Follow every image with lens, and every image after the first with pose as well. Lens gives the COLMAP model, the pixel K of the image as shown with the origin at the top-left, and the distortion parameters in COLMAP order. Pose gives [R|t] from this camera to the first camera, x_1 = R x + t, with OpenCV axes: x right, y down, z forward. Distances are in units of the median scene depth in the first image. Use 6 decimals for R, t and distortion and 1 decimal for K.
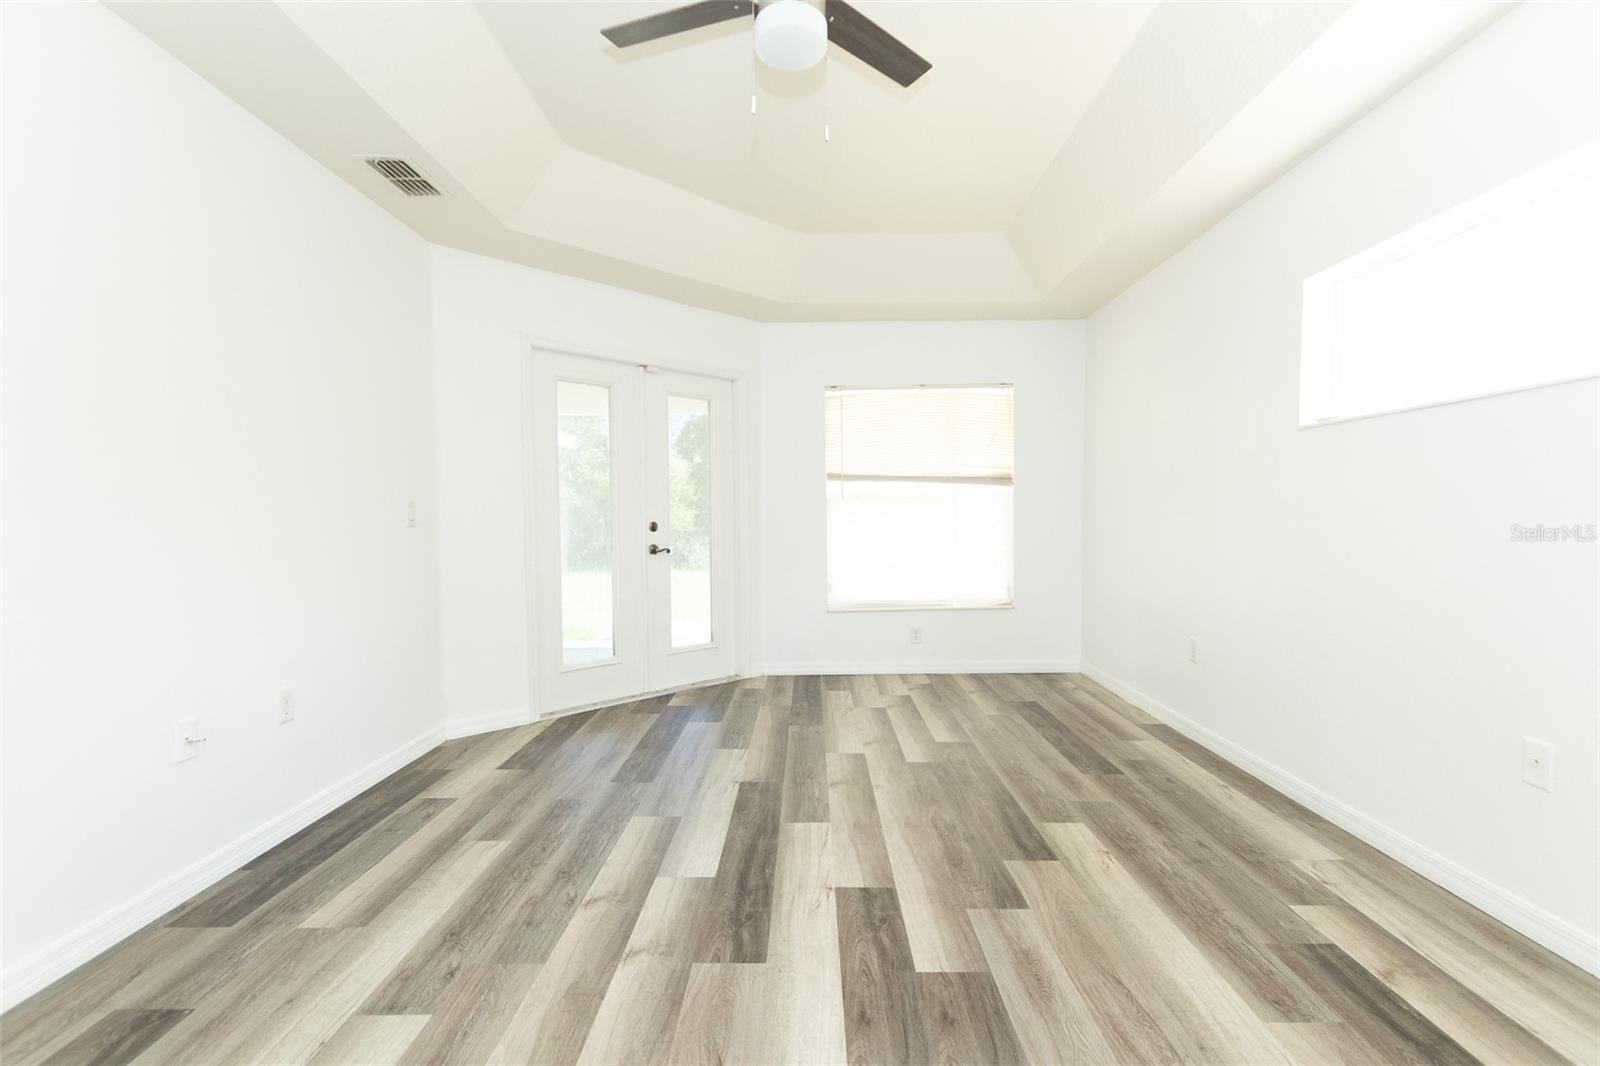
lens RADIAL K [[725.0, 0, 804.4], [0, 725.0, 537.7], [0, 0, 1]] dist [0.009730, -0.003511]
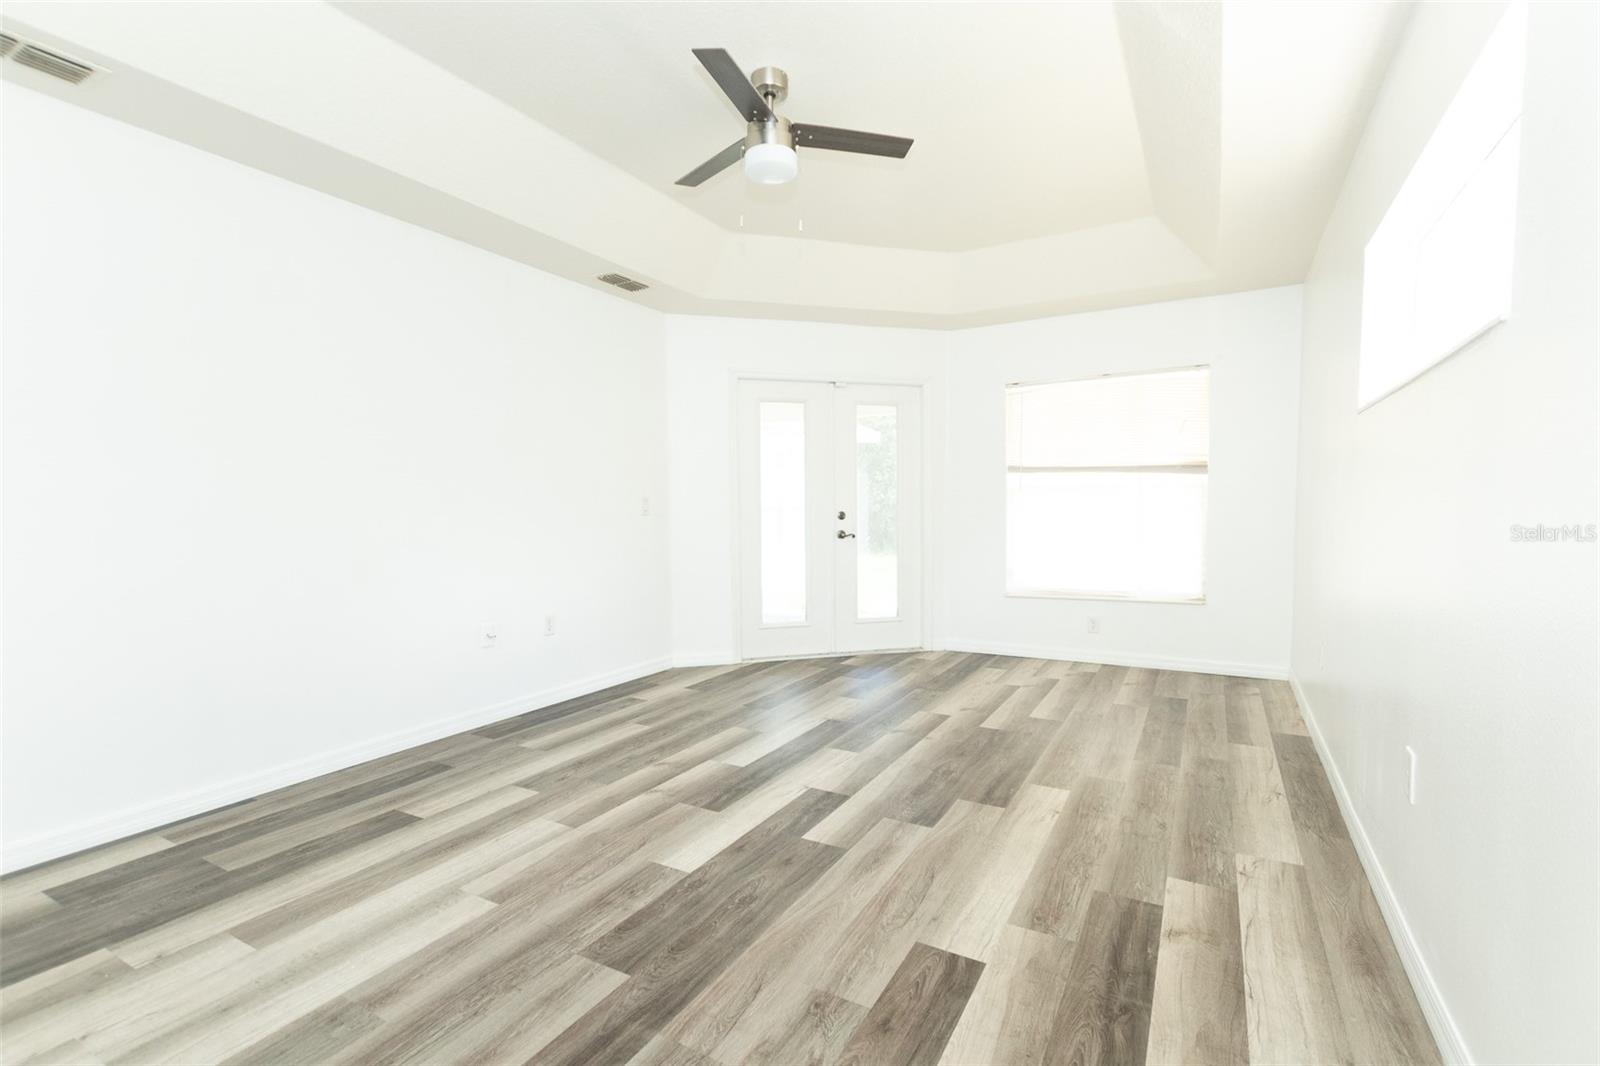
lens RADIAL K [[725.0, 0, 805.0], [0, 725.0, 534.1], [0, 0, 1]] dist [0.009730, -0.003511]
pose [[0.876349, 0.017837, -0.481347, 0.814386], [-0.011584, 0.999806, 0.015960, -0.008219], [0.481538, -0.008410, 0.876385, -0.212173]]
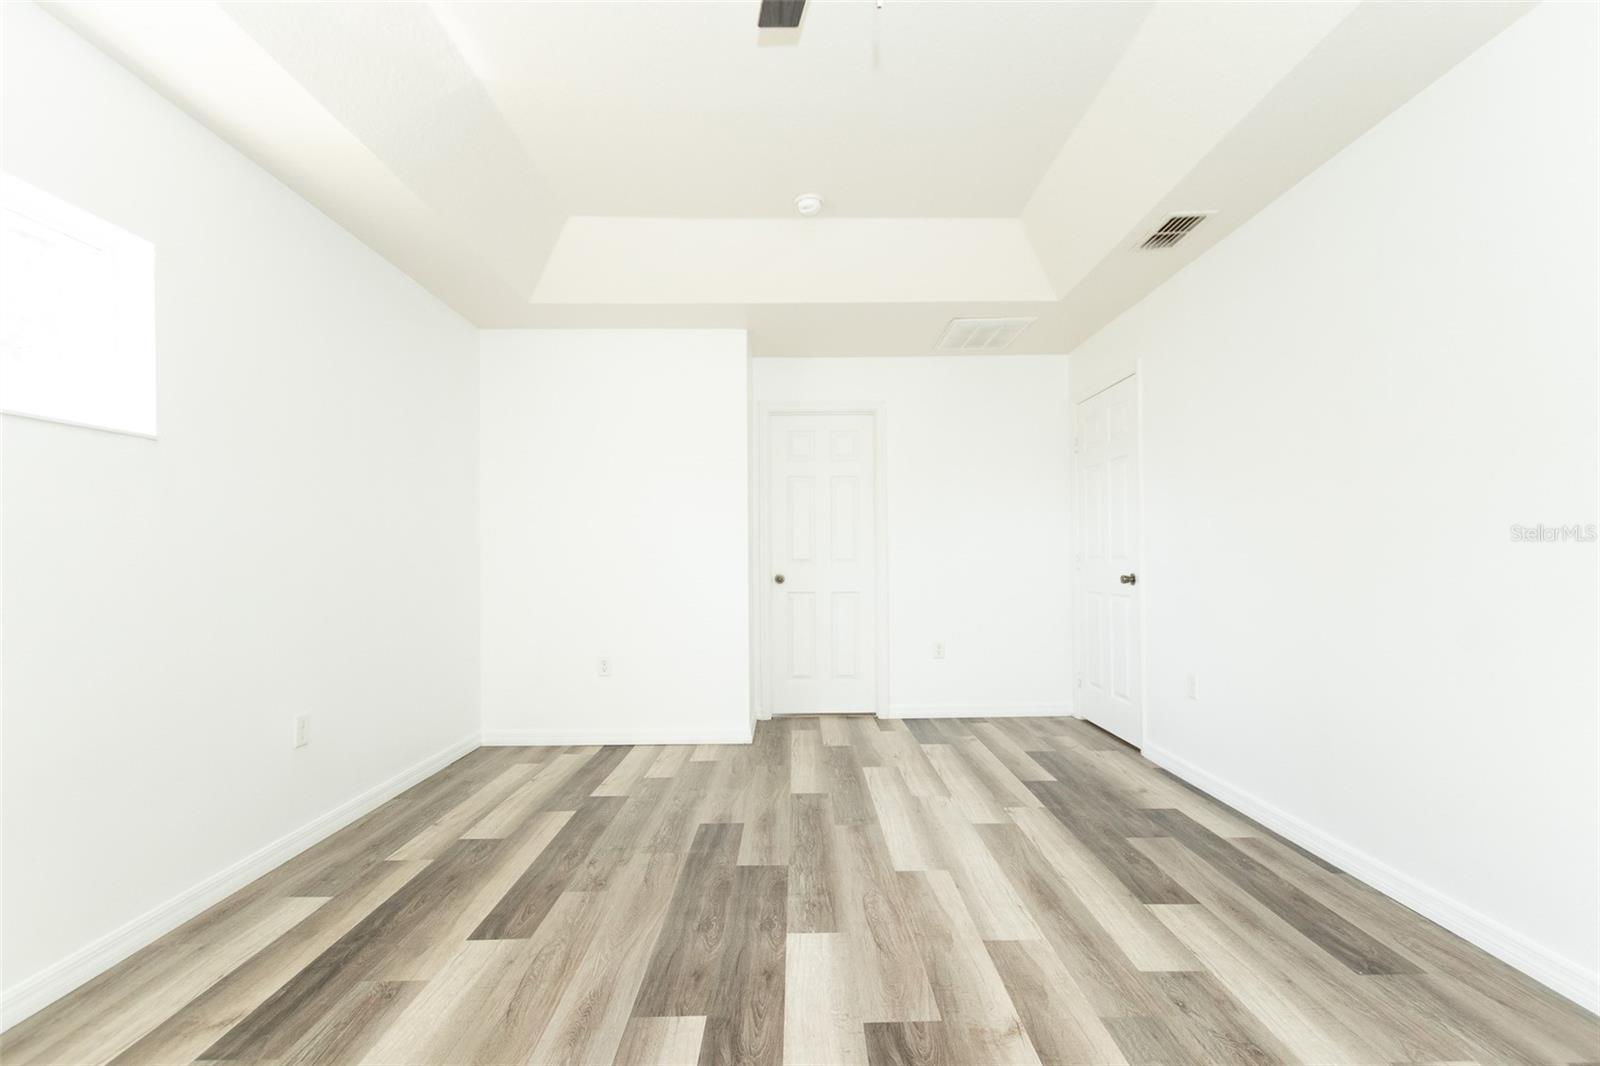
lens RADIAL K [[725.0, 0, 804.3], [0, 725.0, 536.1], [0, 0, 1]] dist [0.009730, -0.003511]
pose [[-0.999770, 0.013419, -0.016717, 0.030807], [0.013413, 0.999910, 0.000471, -0.041894], [0.016722, 0.000247, -0.999860, 1.957103]]
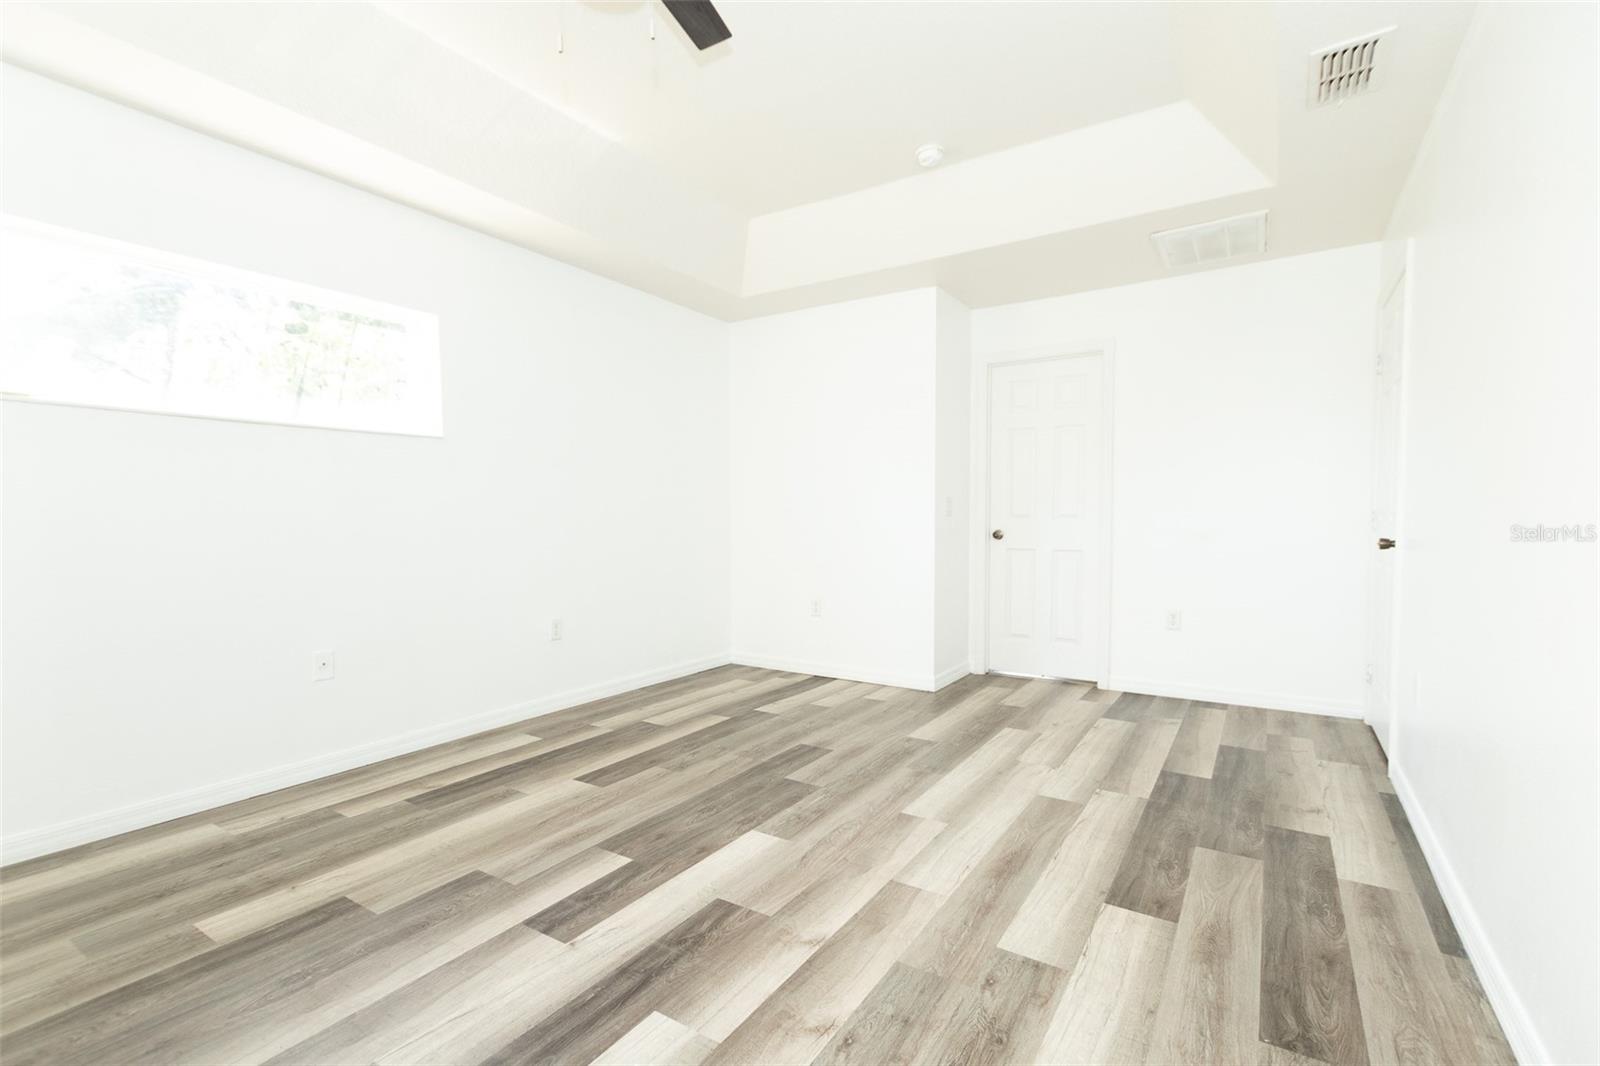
lens RADIAL K [[725.0, 0, 804.1], [0, 725.0, 537.2], [0, 0, 1]] dist [0.009730, -0.003511]
pose [[-0.843527, -0.007317, 0.537037, -0.776691], [0.024301, 0.998363, 0.051771, -0.028892], [-0.536537, 0.056721, -0.841968, 1.868387]]
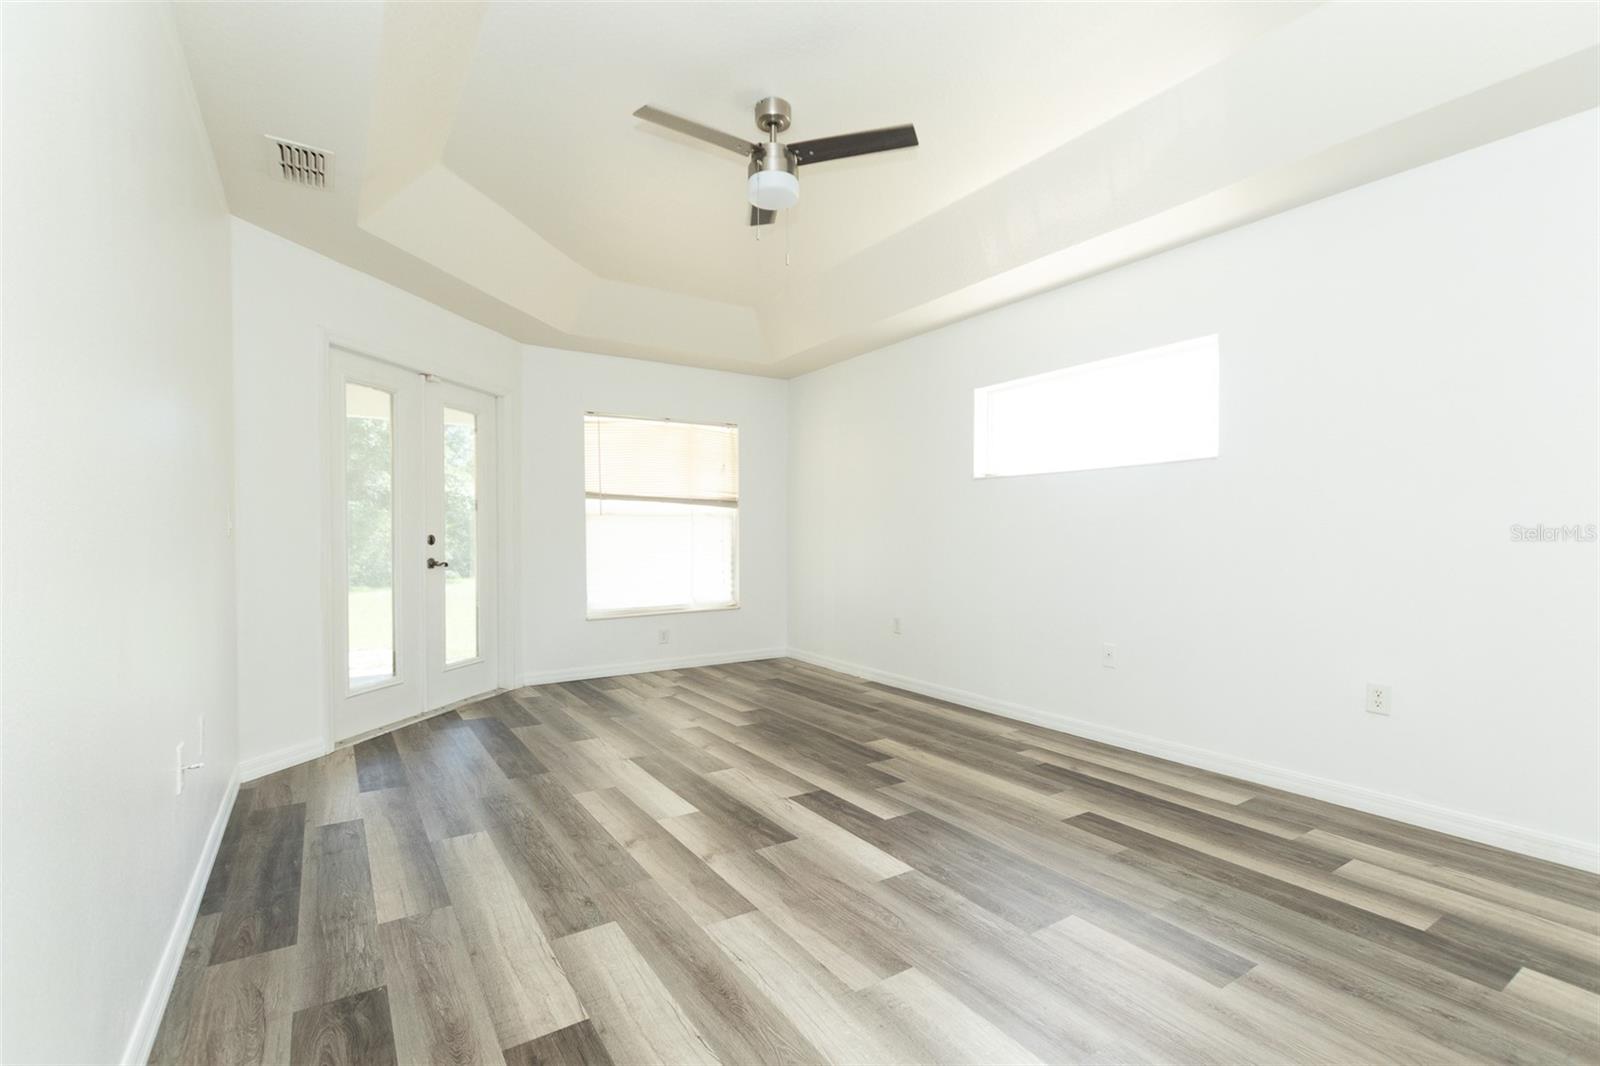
lens RADIAL K [[725.0, 0, 803.4], [0, 725.0, 534.5], [0, 0, 1]] dist [0.009730, -0.003511]
pose [[0.831078, 0.008452, 0.556091, -0.855543], [0.010021, 0.999495, -0.030168, 0.030859], [-0.556065, 0.030645, 0.830574, -0.212528]]
